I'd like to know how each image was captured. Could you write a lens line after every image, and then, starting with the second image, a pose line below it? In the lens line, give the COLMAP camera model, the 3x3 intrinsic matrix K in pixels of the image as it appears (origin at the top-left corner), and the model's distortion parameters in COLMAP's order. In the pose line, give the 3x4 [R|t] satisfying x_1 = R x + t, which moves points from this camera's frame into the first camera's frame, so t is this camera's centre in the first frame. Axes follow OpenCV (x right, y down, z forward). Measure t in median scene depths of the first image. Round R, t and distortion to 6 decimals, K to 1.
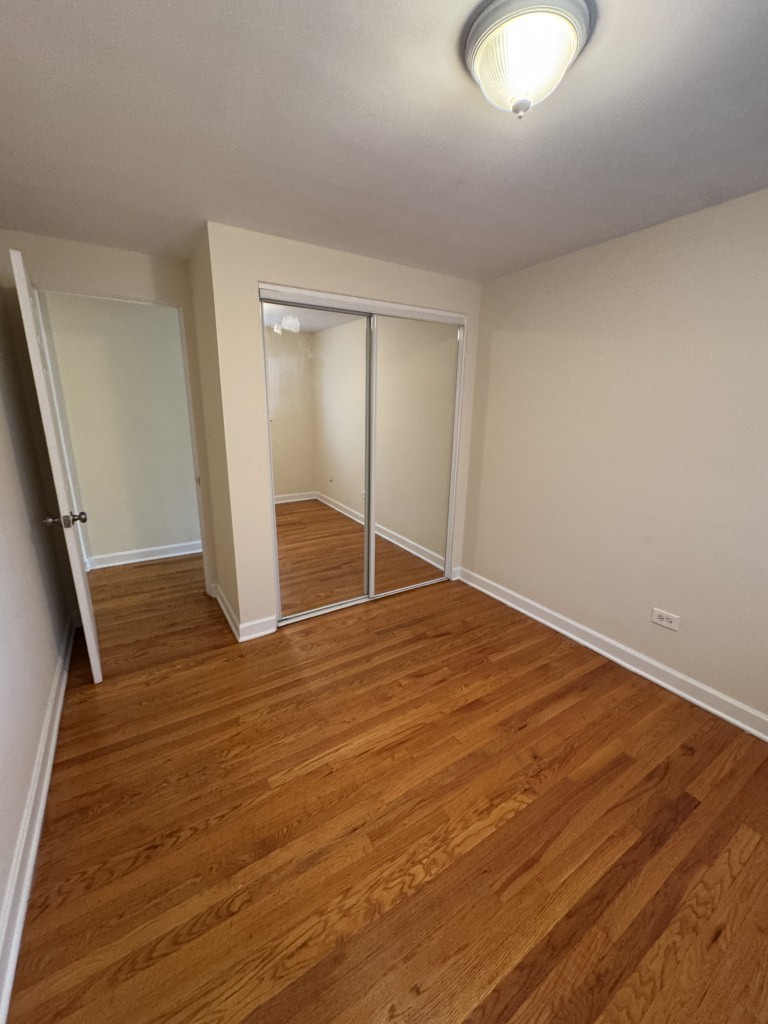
lens RADIAL K [[407.5, 0, 385.6], [0, 407.5, 507.8], [0, 0, 1]] dist [-0.002033, 0.000147]
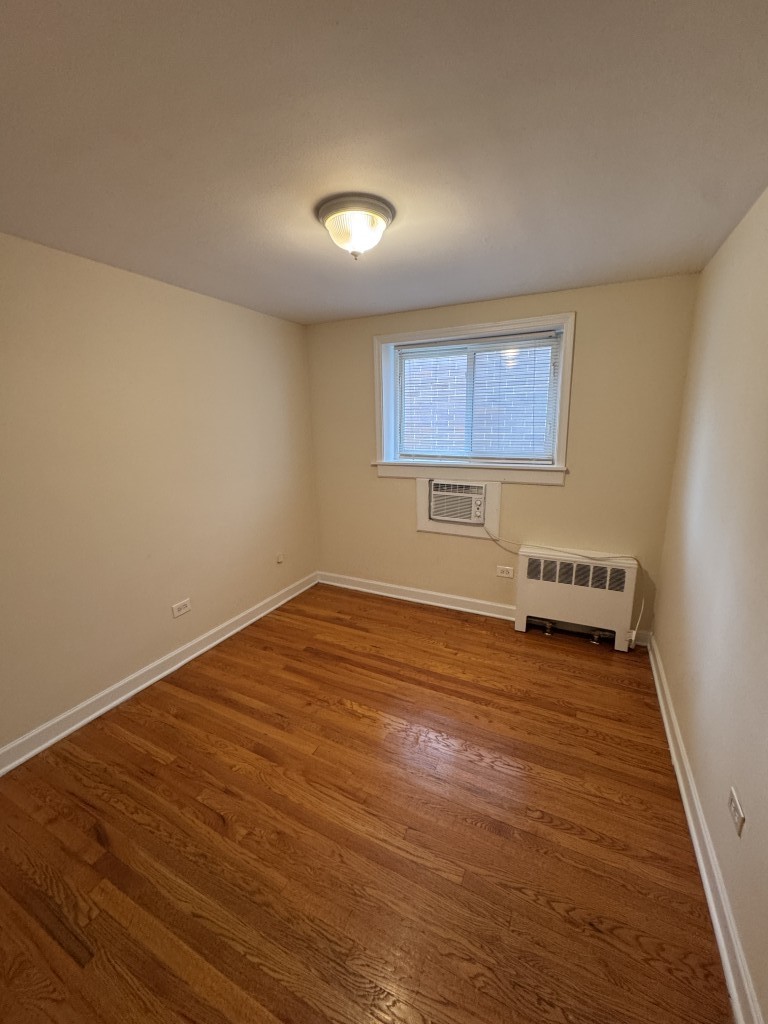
lens RADIAL K [[407.5, 0, 385.6], [0, 407.5, 507.8], [0, 0, 1]] dist [-0.002033, 0.000147]
pose [[-0.524317, -0.186856, 0.830769, -0.737347], [0.214661, 0.915113, 0.341305, -0.358112], [-0.824022, 0.357286, -0.439698, 1.175493]]
